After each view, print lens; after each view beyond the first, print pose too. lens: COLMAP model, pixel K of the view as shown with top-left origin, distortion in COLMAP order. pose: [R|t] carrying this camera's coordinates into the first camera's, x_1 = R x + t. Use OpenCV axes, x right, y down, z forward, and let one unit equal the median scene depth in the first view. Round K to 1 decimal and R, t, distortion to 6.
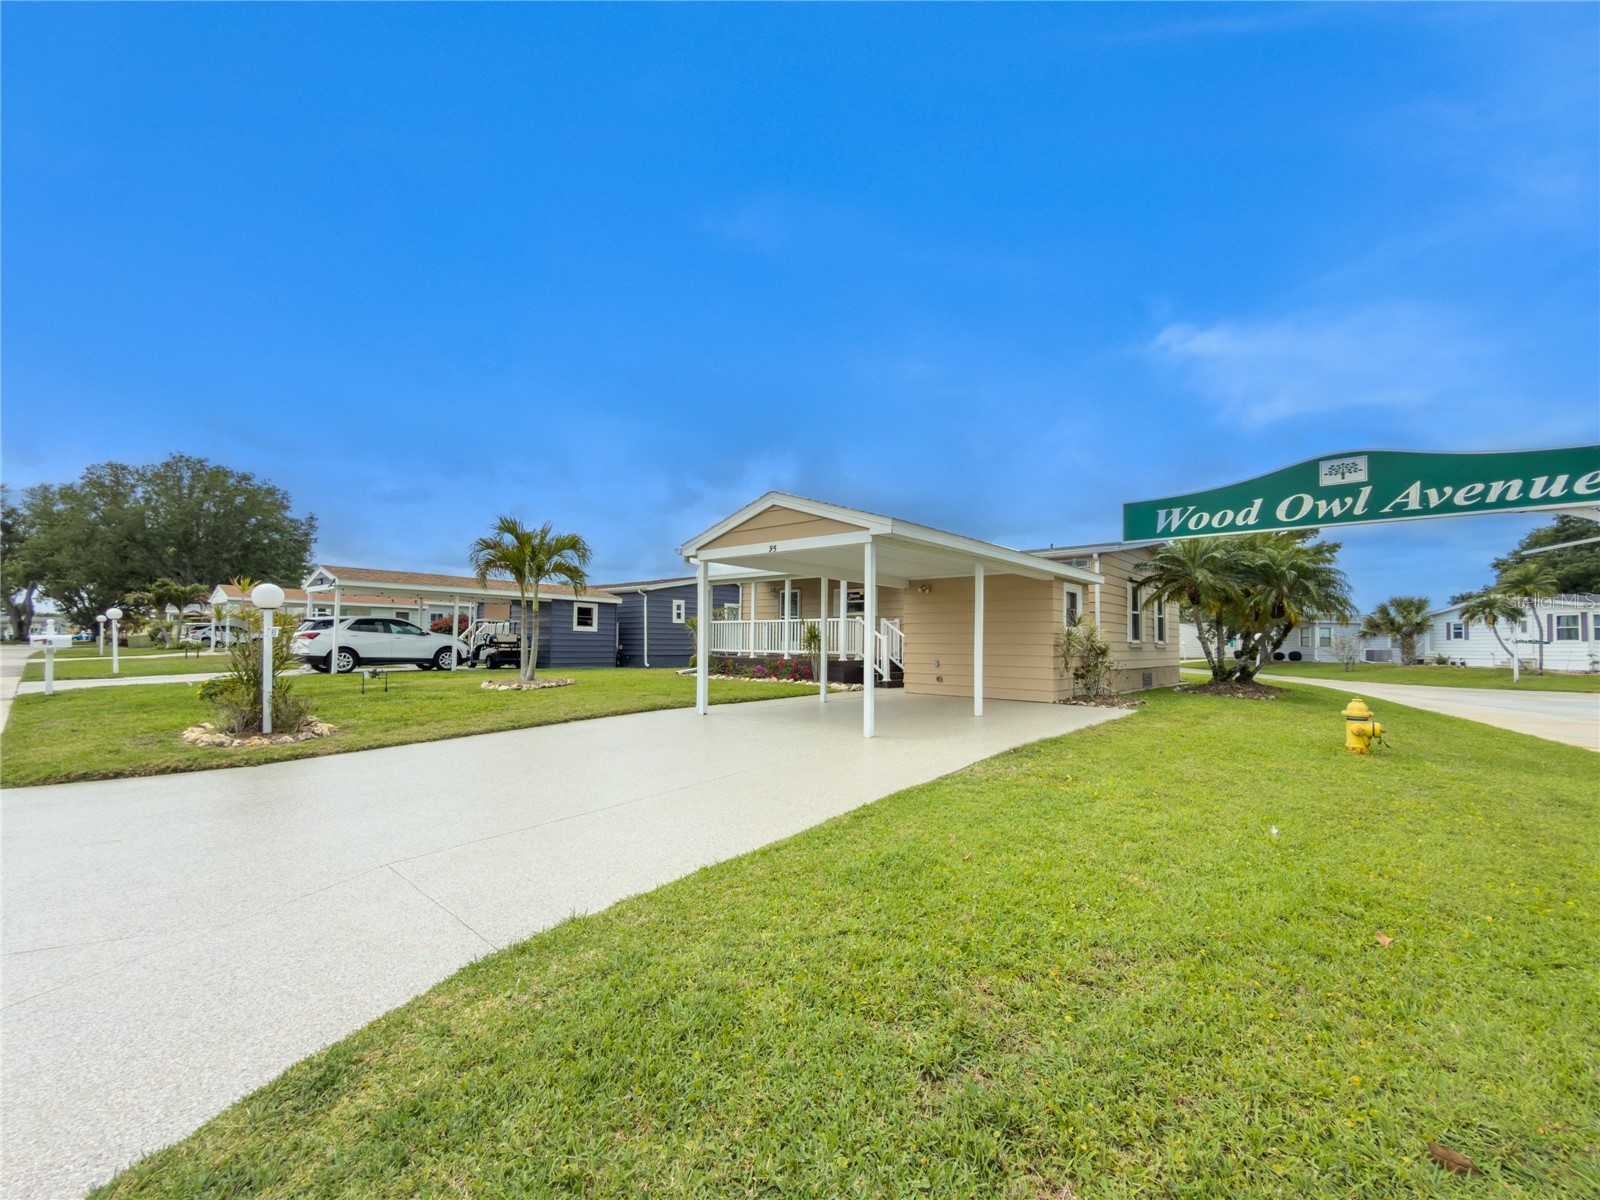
lens RADIAL K [[695.6, 0, 798.0], [0, 695.6, 610.6], [0, 0, 1]] dist [-0.000305, -0.000131]
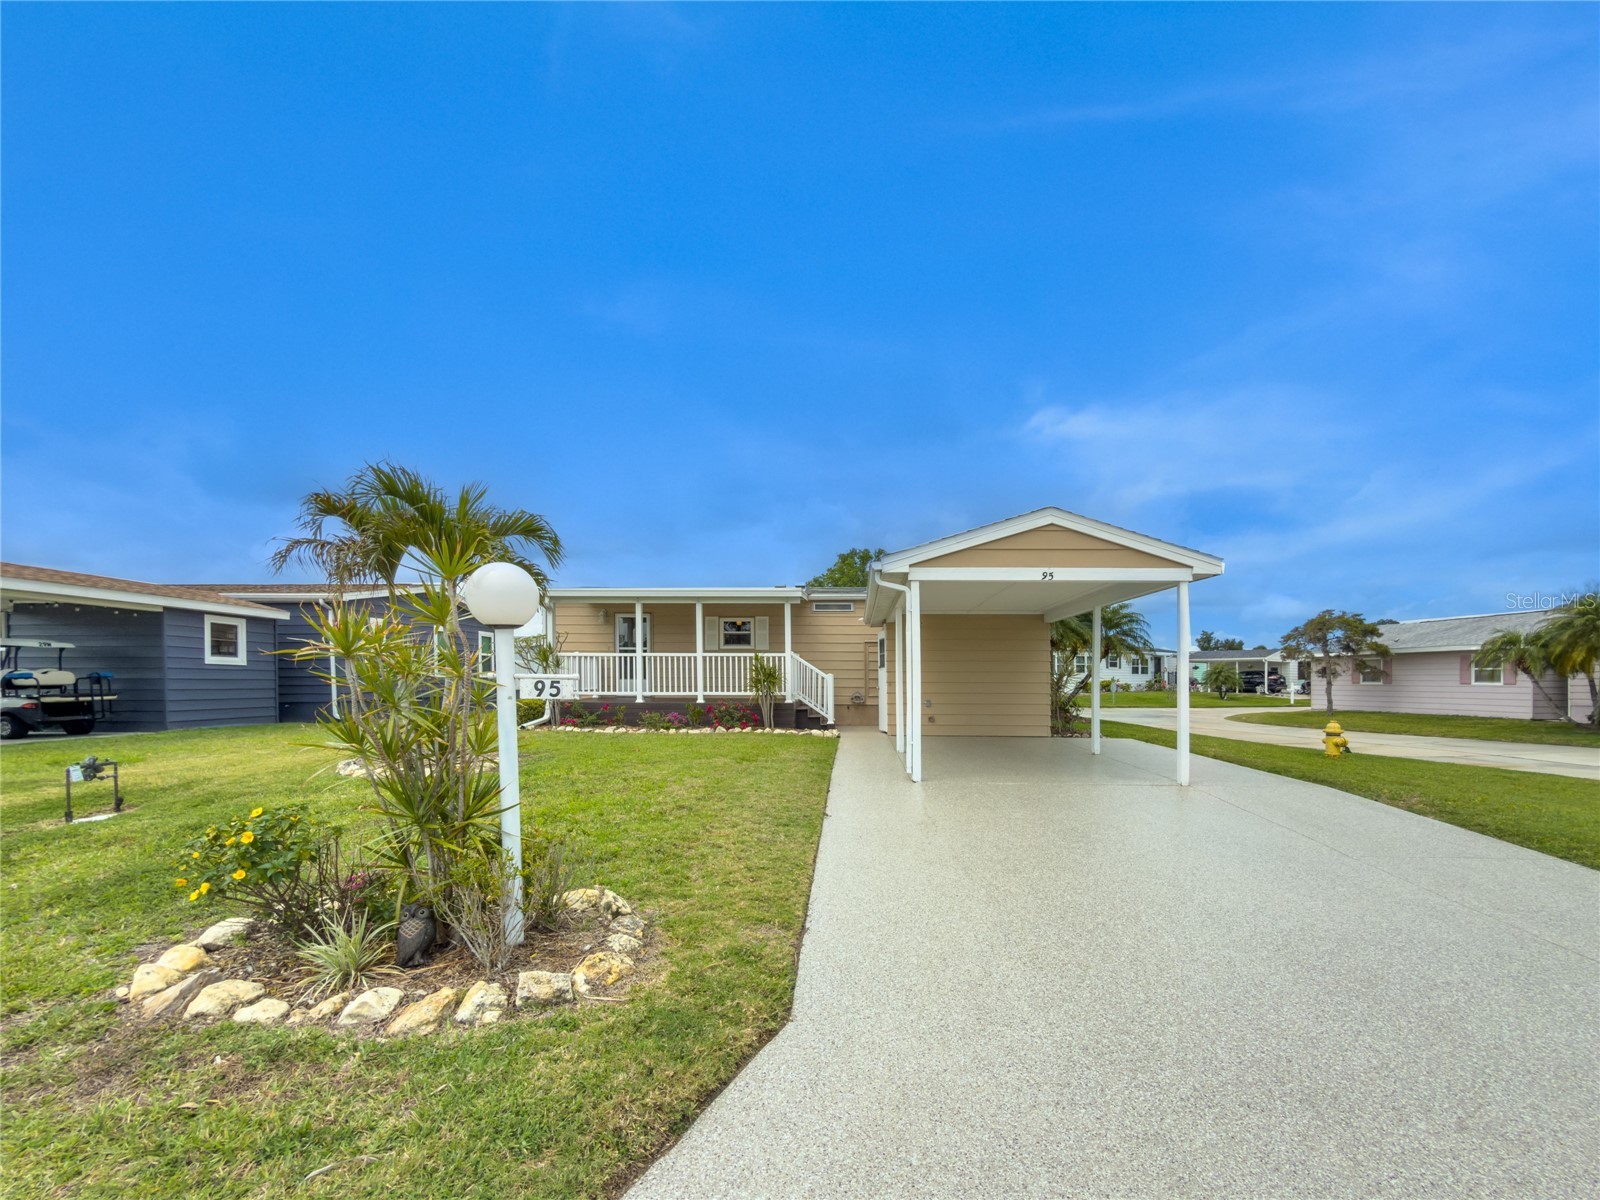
lens RADIAL K [[695.6, 0, 835.2], [0, 695.6, 655.4], [0, 0, 1]] dist [-0.000305, -0.000131]
pose [[0.746995, 0.014909, 0.664662, -0.424375], [-0.027175, 0.999598, 0.008119, 0.004272], [-0.664274, -0.024127, 0.747100, 0.284316]]
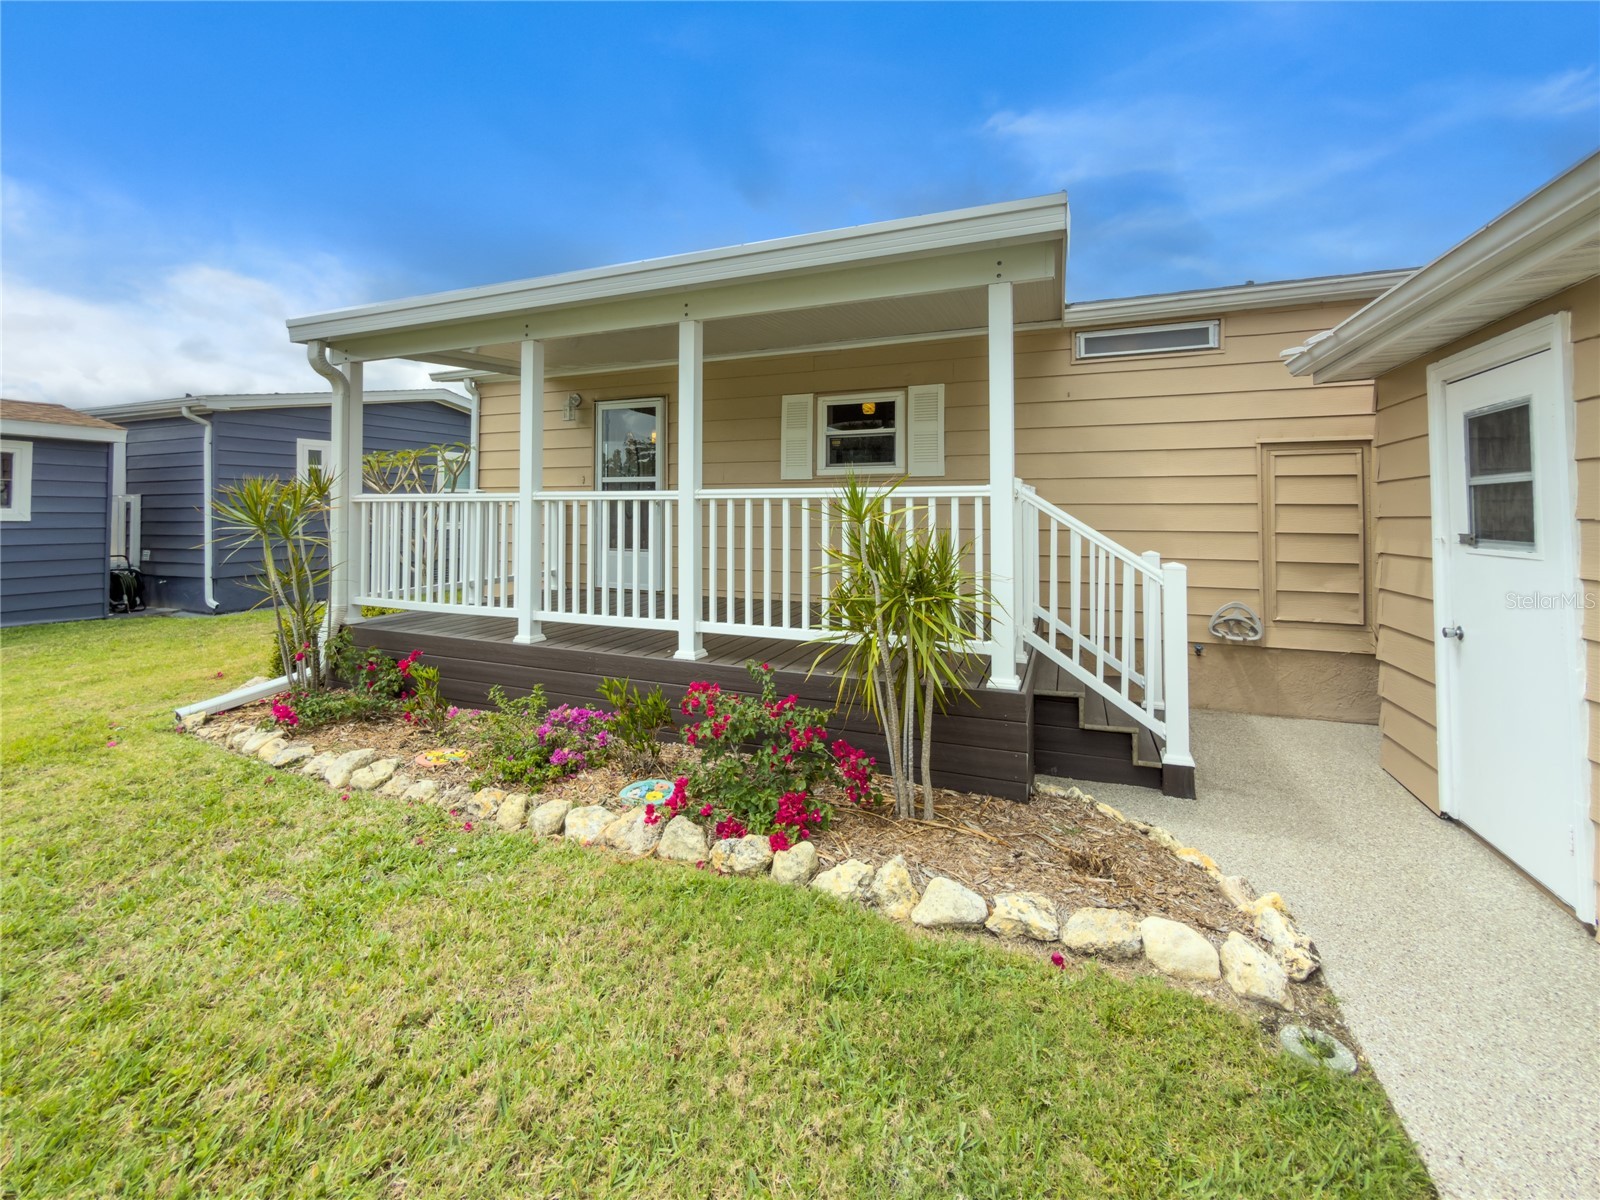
lens RADIAL K [[695.6, 0, 783.2], [0, 695.6, 490.5], [0, 0, 1]] dist [-0.000305, -0.000131]
pose [[0.942433, 0.000657, 0.334394, -0.063260], [-0.007131, 0.999810, 0.018133, 0.008234], [-0.334318, -0.019473, 0.942259, 0.743304]]
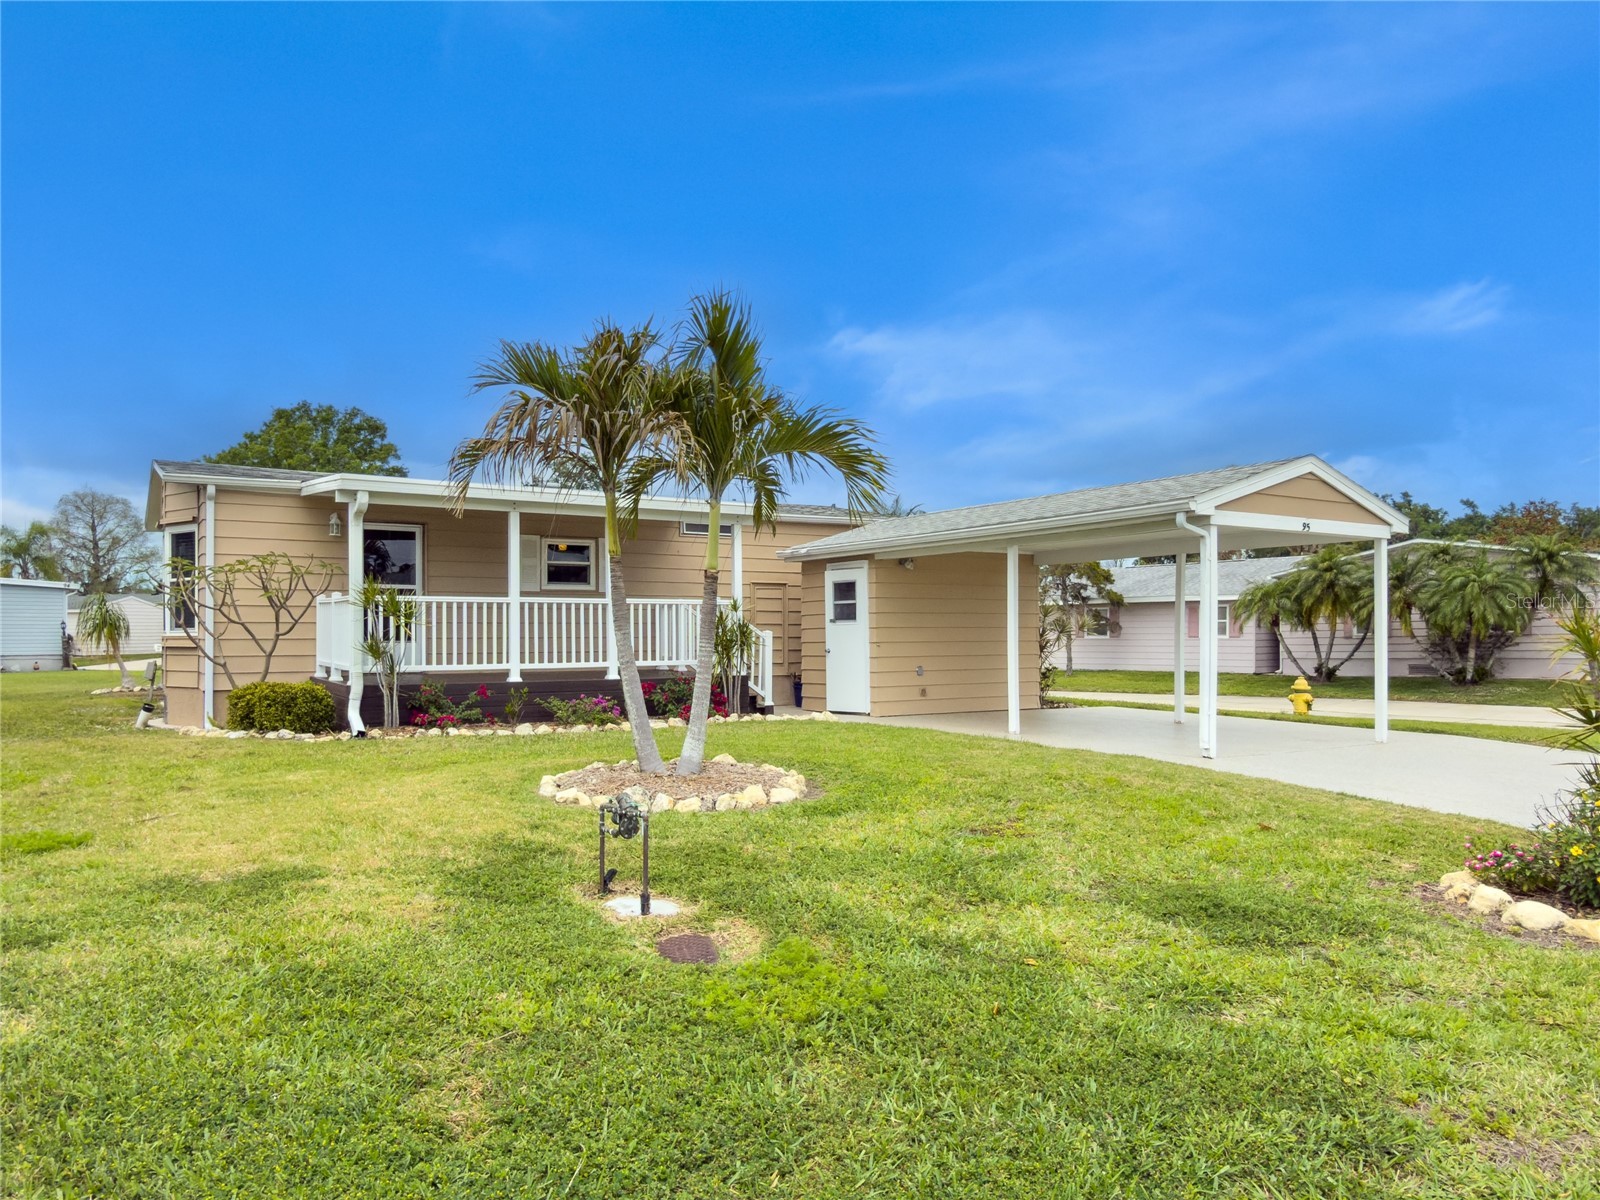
lens RADIAL K [[1133.6, 0, 798.3], [0, 1133.6, 625.3], [0, 0, 1]] dist [-0.008295, 0.004386]
pose [[0.247900, -0.004752, 0.968774, -0.744422], [-0.040332, 0.999070, 0.015222, 0.013505], [-0.967946, -0.042846, 0.247478, 0.652731]]
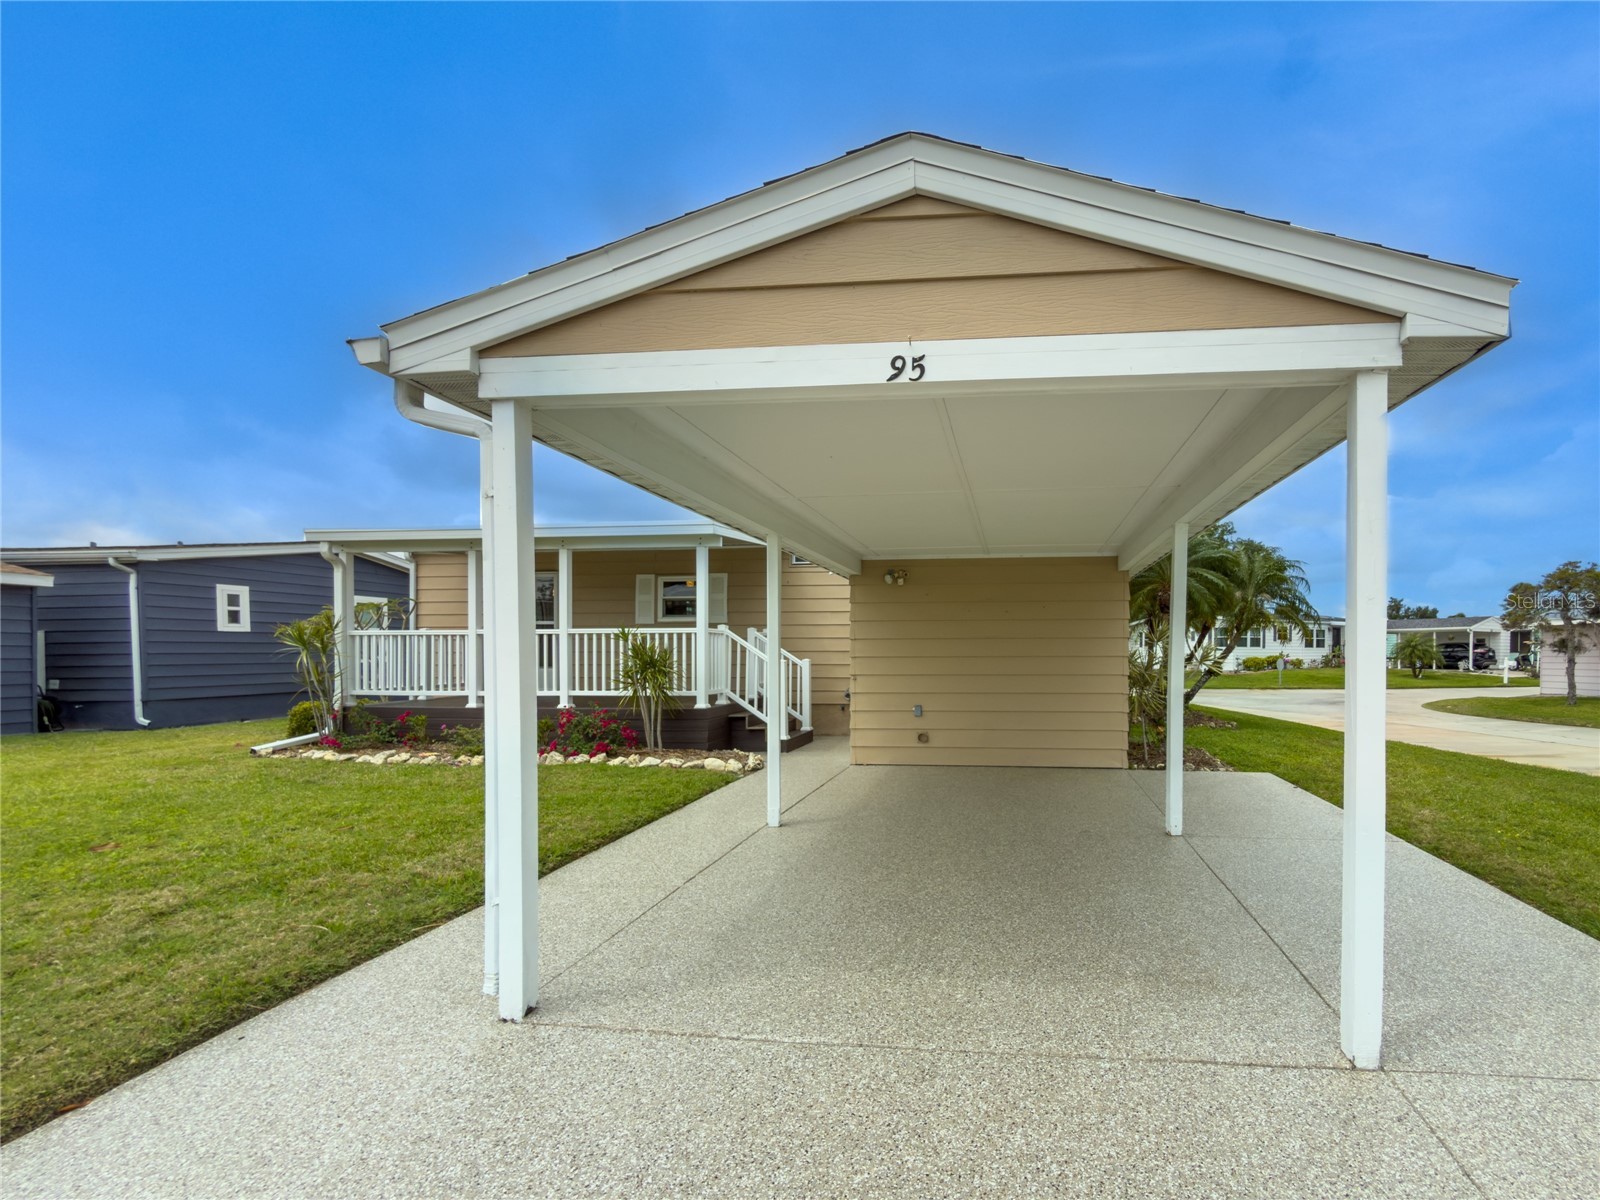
lens RADIAL K [[695.6, 0, 958.2], [0, 695.6, 650.2], [0, 0, 1]] dist [-0.000305, -0.000131]
pose [[0.790587, -0.011192, 0.612248, -0.096364], [-0.017225, 0.999031, 0.040506, 0.002723], [-0.612108, -0.042570, 0.789628, 0.414894]]
